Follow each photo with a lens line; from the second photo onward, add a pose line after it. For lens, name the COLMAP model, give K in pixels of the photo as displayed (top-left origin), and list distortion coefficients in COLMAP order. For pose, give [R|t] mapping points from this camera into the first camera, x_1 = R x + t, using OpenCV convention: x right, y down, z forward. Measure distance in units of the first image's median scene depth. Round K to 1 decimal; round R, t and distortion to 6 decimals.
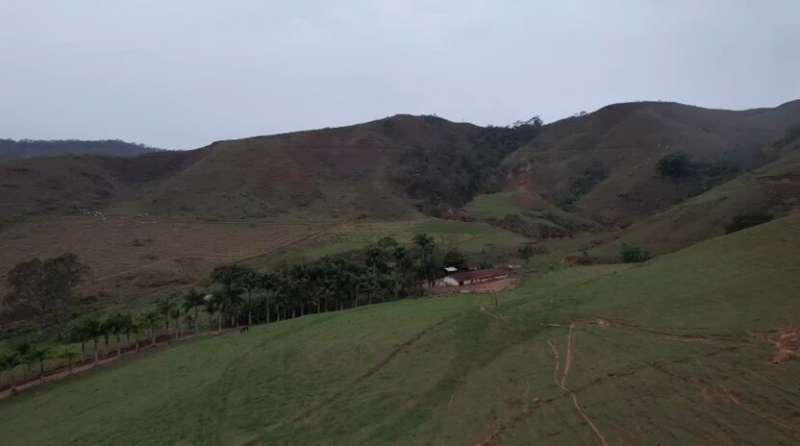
lens RADIAL K [[515.6, 0, 402.0], [0, 515.6, 229.0], [0, 0, 1]] dist [-0.080443, 0.074744]
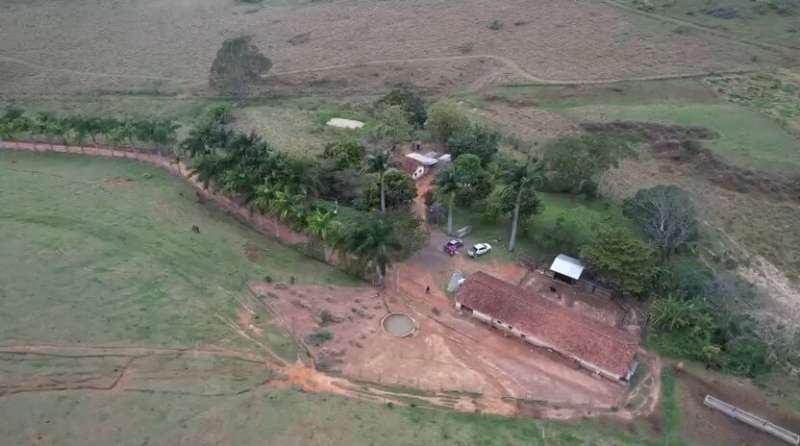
lens RADIAL K [[515.6, 0, 402.0], [0, 515.6, 229.0], [0, 0, 1]] dist [-0.080443, 0.074744]
pose [[0.308487, 0.526848, -0.792002, 0.181964], [-0.091840, 0.845216, 0.526475, -0.077299], [0.946785, -0.089674, 0.309124, 0.369961]]
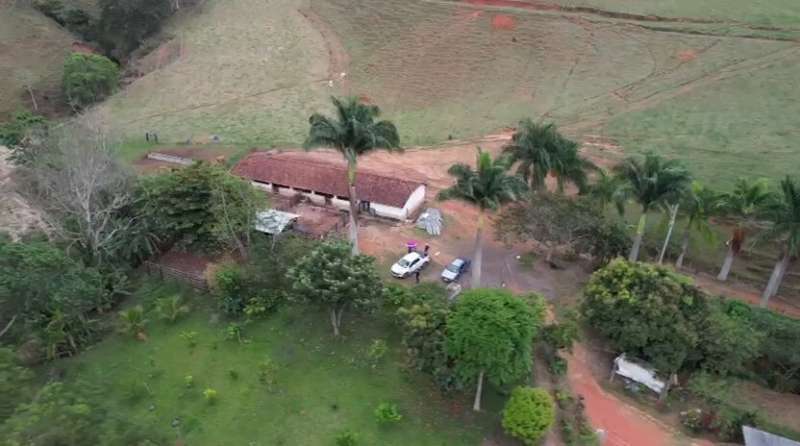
lens RADIAL K [[515.6, 0, 402.0], [0, 515.6, 229.0], [0, 0, 1]] dist [-0.080443, 0.074744]
pose [[-0.517928, -0.401306, 0.755449, -0.079224], [0.077242, 0.857581, 0.508516, -0.027346], [-0.851930, 0.321727, -0.413168, 0.526745]]
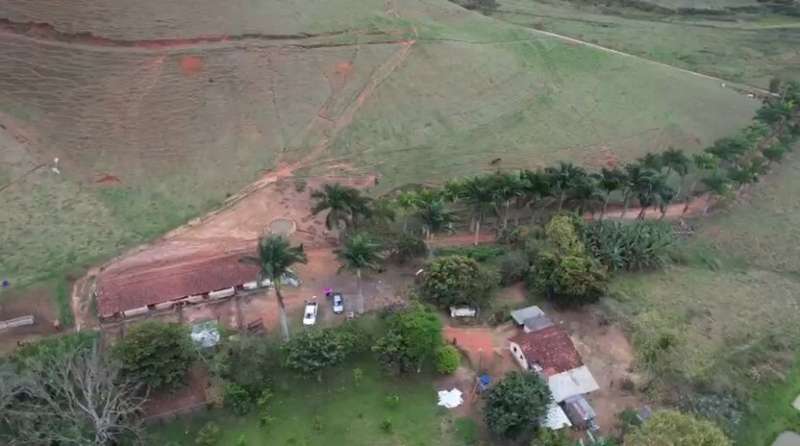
lens RADIAL K [[515.6, 0, 402.0], [0, 515.6, 229.0], [0, 0, 1]] dist [-0.080443, 0.074744]
pose [[-0.969050, -0.154727, 0.192357, -0.050187], [0.007697, 0.759886, 0.650011, -0.103436], [-0.246744, 0.631374, -0.735177, 0.587657]]
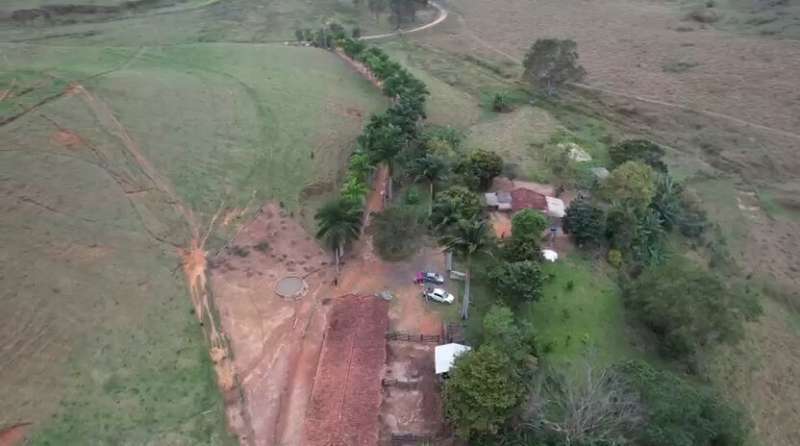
lens RADIAL K [[515.6, 0, 402.0], [0, 515.6, 229.0], [0, 0, 1]] dist [-0.080443, 0.074744]
pose [[-0.617962, 0.429429, -0.658570, 0.149814], [-0.098223, 0.788922, 0.606593, -0.096974], [0.780048, 0.439538, -0.445344, 0.541345]]
